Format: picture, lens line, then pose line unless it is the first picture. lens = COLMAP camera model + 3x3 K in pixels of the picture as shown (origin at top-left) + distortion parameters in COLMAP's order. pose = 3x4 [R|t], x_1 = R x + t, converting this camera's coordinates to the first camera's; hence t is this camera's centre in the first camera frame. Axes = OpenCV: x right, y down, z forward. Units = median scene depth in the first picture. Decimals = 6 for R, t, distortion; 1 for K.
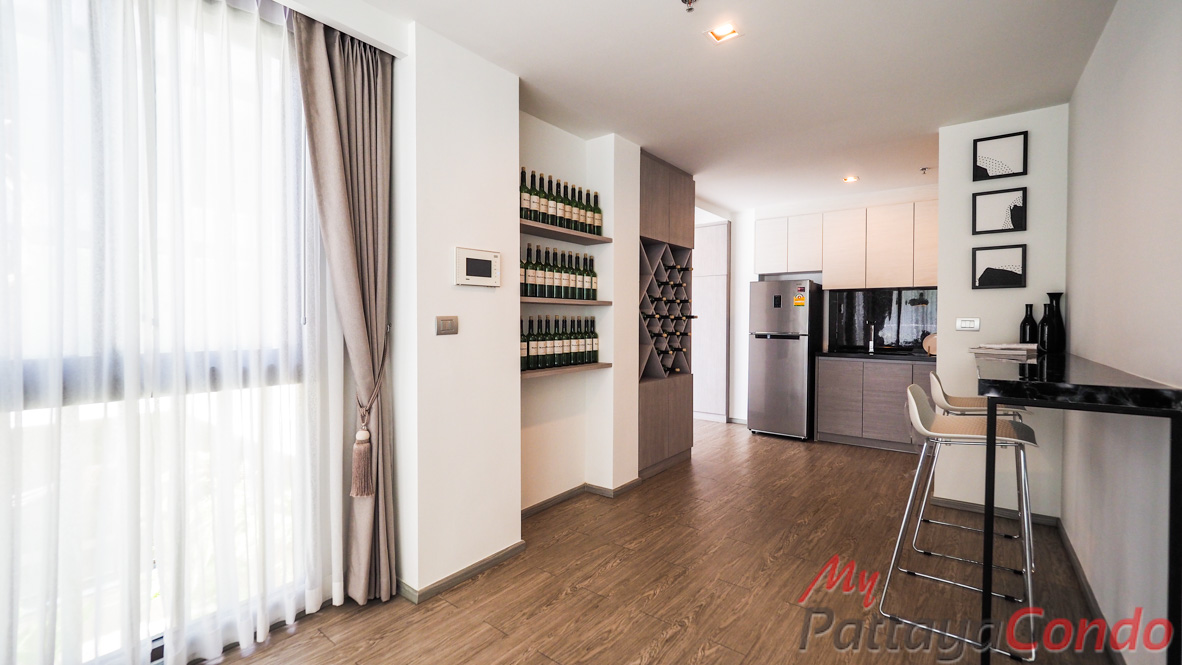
lens RADIAL K [[495.1, 0, 582.8], [0, 495.1, 327.3], [0, 0, 1]] dist [-0.001879, -0.000376]
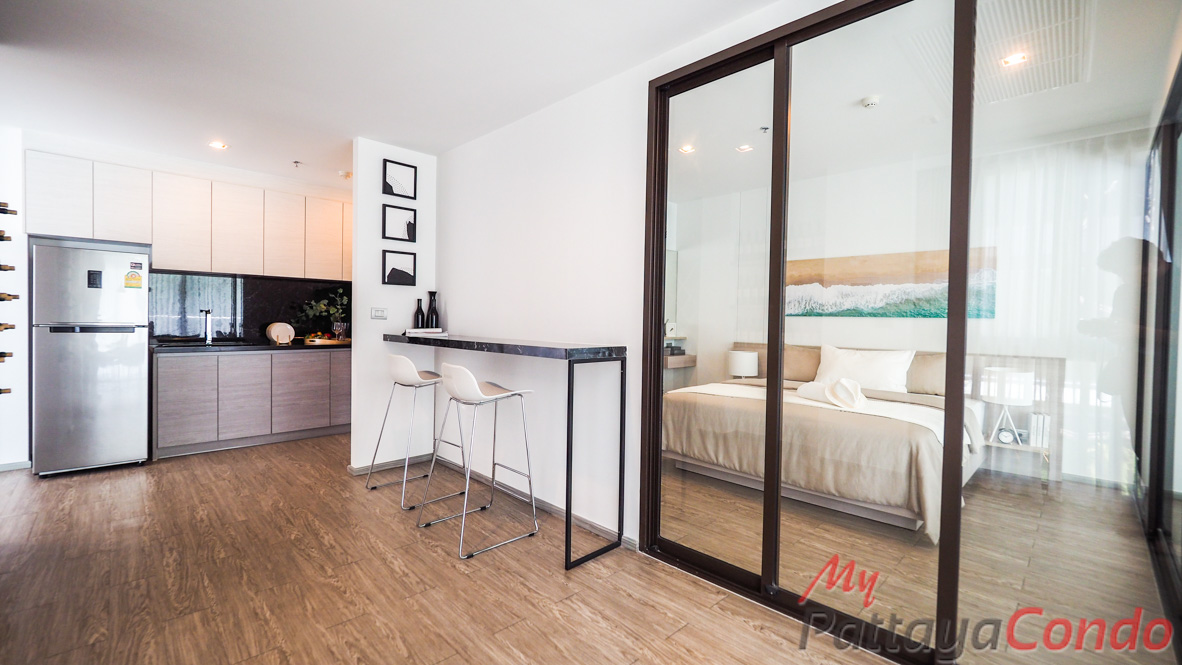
lens RADIAL K [[495.1, 0, 581.1], [0, 495.1, 330.4], [0, 0, 1]] dist [-0.001879, -0.000376]
pose [[0.152809, -0.022659, 0.987996, -0.323722], [-0.001010, 0.999733, 0.023084, 0.005995], [-0.988255, -0.004526, 0.152746, 0.347612]]
